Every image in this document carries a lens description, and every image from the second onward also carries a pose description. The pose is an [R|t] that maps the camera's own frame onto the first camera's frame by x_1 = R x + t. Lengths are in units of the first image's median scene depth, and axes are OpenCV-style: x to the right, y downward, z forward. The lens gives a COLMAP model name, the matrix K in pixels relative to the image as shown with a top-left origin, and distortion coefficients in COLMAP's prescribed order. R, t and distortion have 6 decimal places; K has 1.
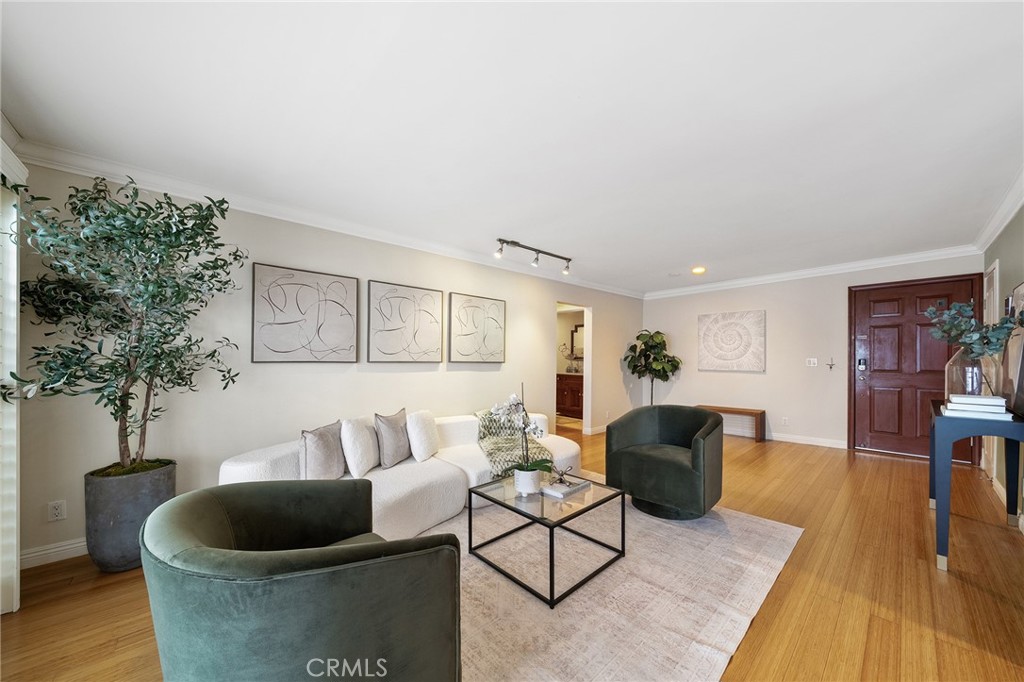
lens RADIAL K [[350.9, 0, 509.1], [0, 350.9, 358.0], [0, 0, 1]] dist [0.000001, -0.000085]
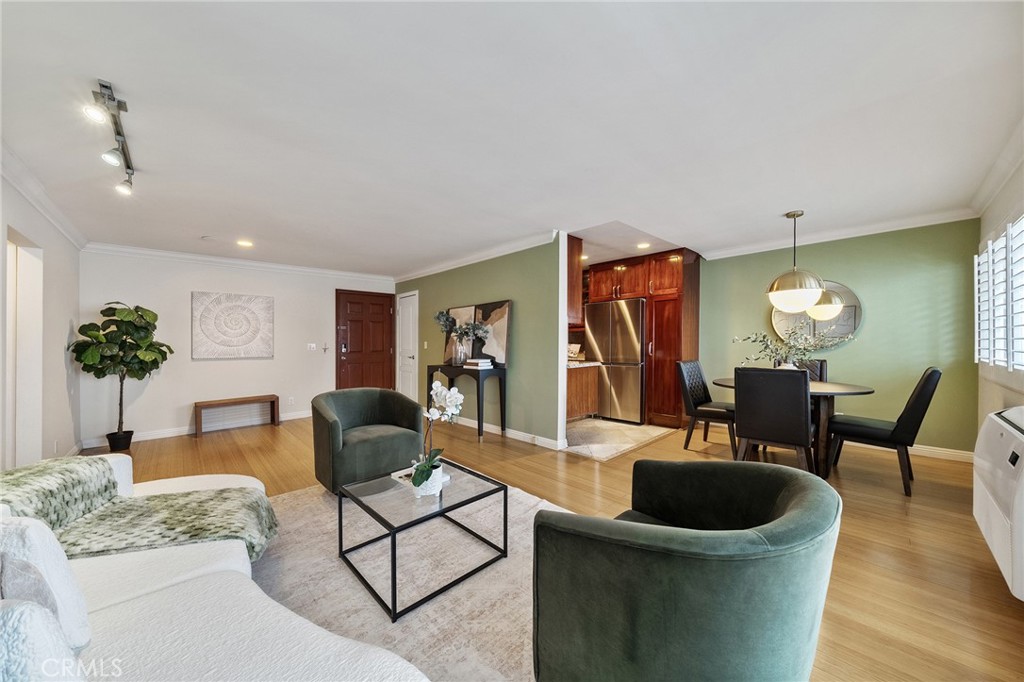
lens RADIAL K [[355.3, 0, 510.3], [0, 355.3, 342.5], [0, 0, 1]] dist [-0.001101, -0.000230]
pose [[-0.032042, 0.000315, 0.999486, -0.475101], [0.011119, 0.999938, 0.000041, 0.006198], [-0.999425, 0.011114, -0.032043, 0.475024]]
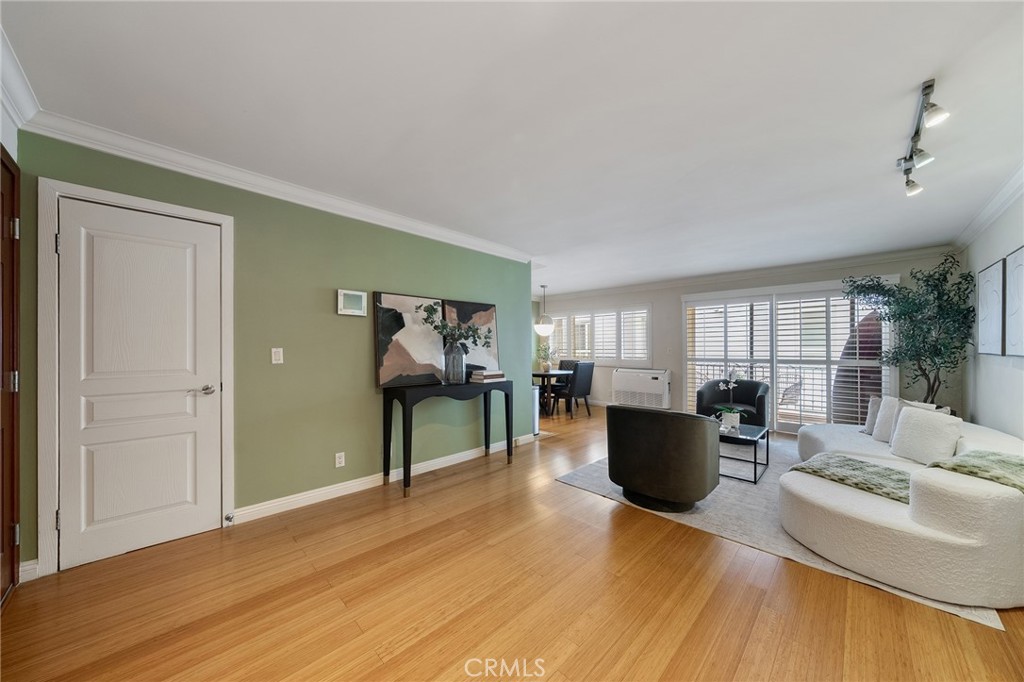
lens RADIAL K [[356.1, 0, 509.9], [0, 356.1, 348.7], [0, 0, 1]] dist [0.000136, 0.000052]
pose [[-0.997699, -0.000778, -0.067801, 0.736641], [-0.000994, 0.999995, 0.003141, -0.002909], [0.067798, 0.003202, -0.997694, 1.549907]]
